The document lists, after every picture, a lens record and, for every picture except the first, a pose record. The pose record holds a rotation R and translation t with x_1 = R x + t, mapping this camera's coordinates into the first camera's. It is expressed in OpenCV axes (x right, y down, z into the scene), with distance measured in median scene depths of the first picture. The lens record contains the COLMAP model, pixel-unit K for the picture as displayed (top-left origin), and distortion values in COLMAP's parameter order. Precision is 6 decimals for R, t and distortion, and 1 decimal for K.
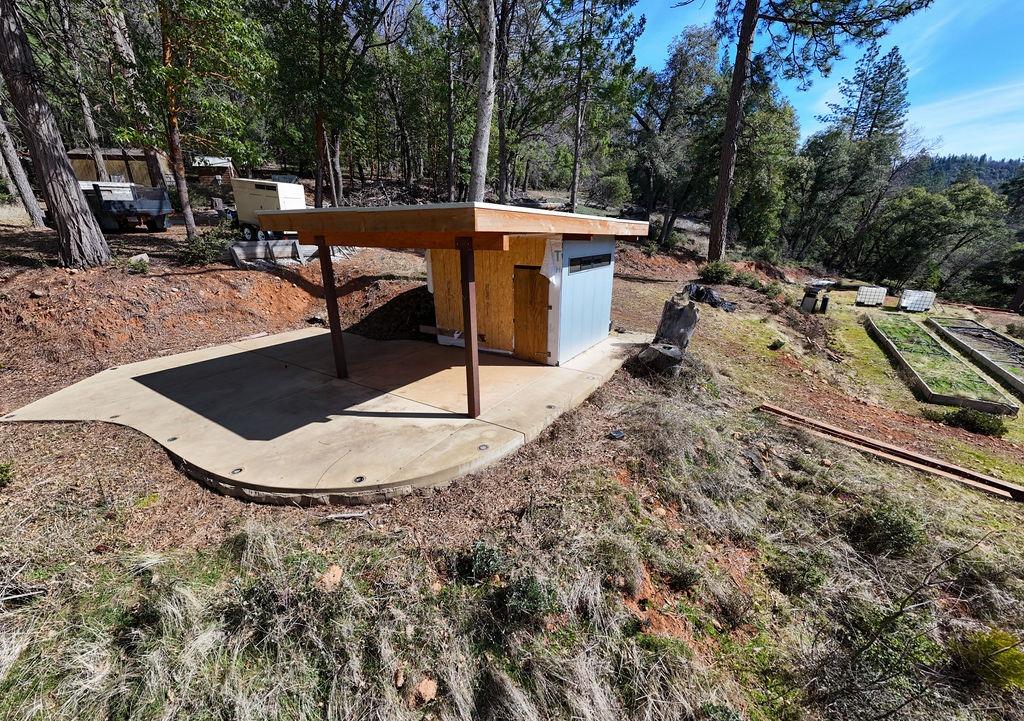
lens RADIAL K [[402.7, 0, 526.6], [0, 402.7, 360.4], [0, 0, 1]] dist [-0.014101, 0.014627]
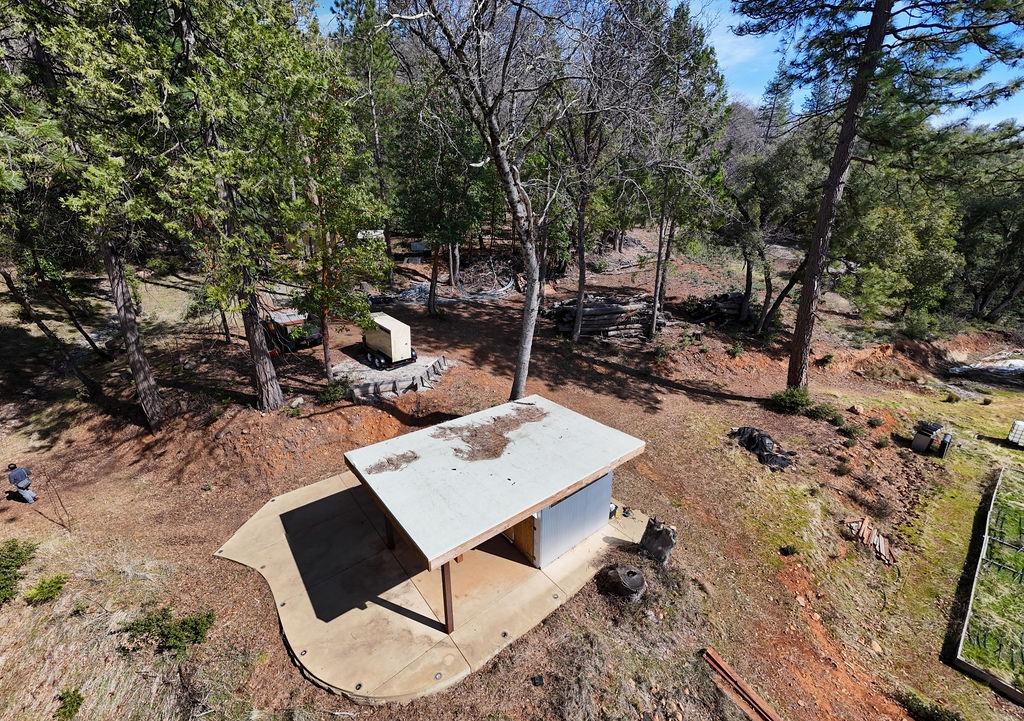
lens RADIAL K [[402.7, 0, 526.6], [0, 402.7, 360.4], [0, 0, 1]] dist [-0.014101, 0.014627]
pose [[0.953833, 0.106897, -0.280668, 0.277306], [-0.110901, 0.993830, 0.001626, -0.548577], [0.279111, 0.029575, 0.959803, -0.219109]]
